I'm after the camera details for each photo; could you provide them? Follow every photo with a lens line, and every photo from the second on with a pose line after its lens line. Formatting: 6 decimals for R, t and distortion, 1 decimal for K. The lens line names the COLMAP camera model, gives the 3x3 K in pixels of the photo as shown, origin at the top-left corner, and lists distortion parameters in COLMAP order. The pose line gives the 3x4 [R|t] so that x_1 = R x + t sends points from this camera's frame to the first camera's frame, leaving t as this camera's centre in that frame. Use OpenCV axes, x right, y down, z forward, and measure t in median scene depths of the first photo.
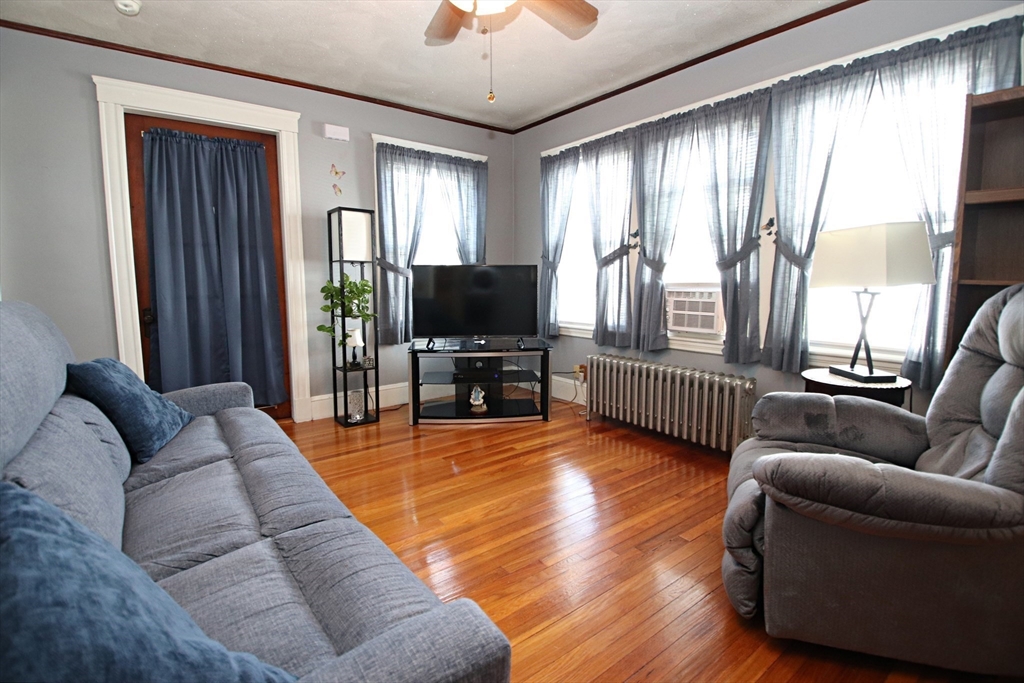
lens RADIAL K [[484.5, 0, 513.0], [0, 484.5, 334.0], [0, 0, 1]] dist [0.001391, -0.017248]
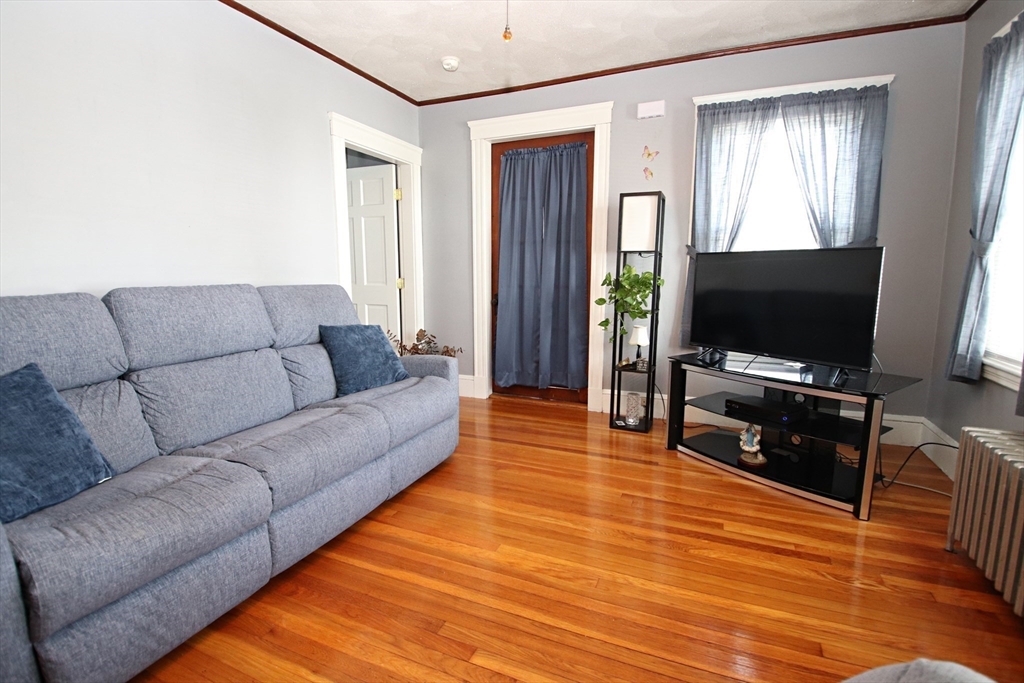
lens RADIAL K [[484.5, 0, 491.4], [0, 484.5, 332.5], [0, 0, 1]] dist [0.001391, -0.017248]
pose [[0.458492, 0.117570, -0.880887, 0.373049], [-0.094416, 0.992045, 0.083264, -0.050817], [0.883669, 0.044994, 0.465945, 0.352324]]
